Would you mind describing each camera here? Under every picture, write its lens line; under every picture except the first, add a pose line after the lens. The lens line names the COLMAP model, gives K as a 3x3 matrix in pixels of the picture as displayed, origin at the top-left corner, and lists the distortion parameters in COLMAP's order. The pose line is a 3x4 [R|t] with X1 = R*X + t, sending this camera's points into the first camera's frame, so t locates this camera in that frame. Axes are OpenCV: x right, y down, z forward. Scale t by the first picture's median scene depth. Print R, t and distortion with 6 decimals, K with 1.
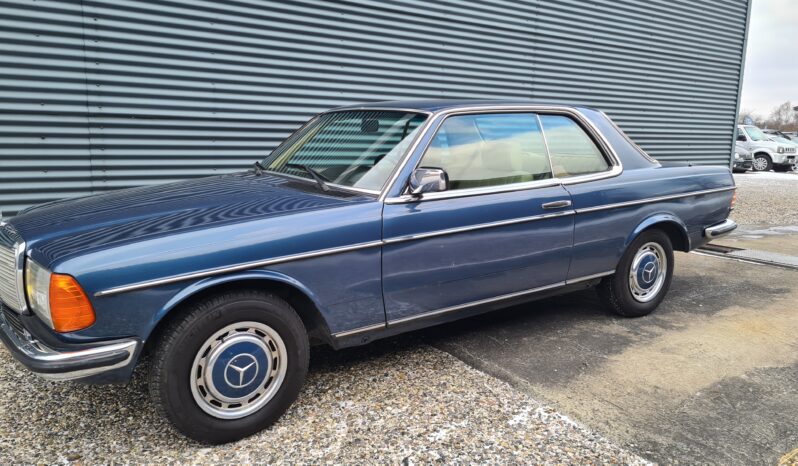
lens RADIAL K [[623.4, 0, 399.0], [0, 623.4, 233.0], [0, 0, 1]] dist [0.113372, -0.094408]
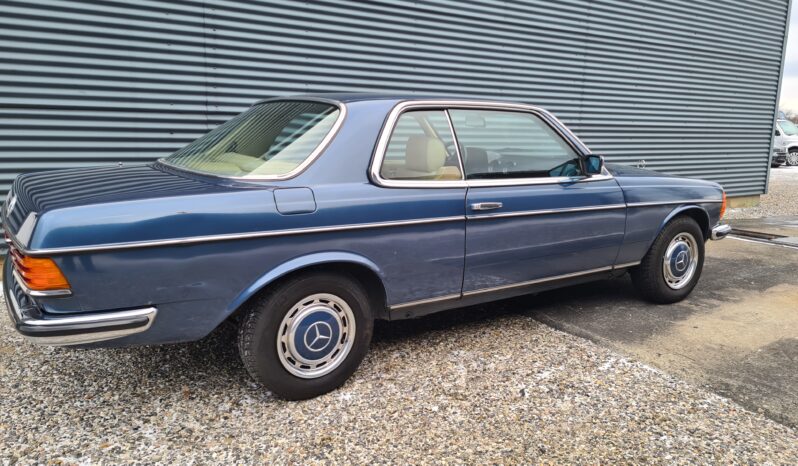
lens RADIAL K [[623.4, 0, 399.0], [0, 623.4, 233.0], [0, 0, 1]] dist [0.113372, -0.094408]
pose [[0.999434, 0.002813, -0.033530, -0.145093], [-0.002639, 0.999983, 0.005237, 0.034491], [0.033544, -0.005145, 0.999424, -0.181325]]
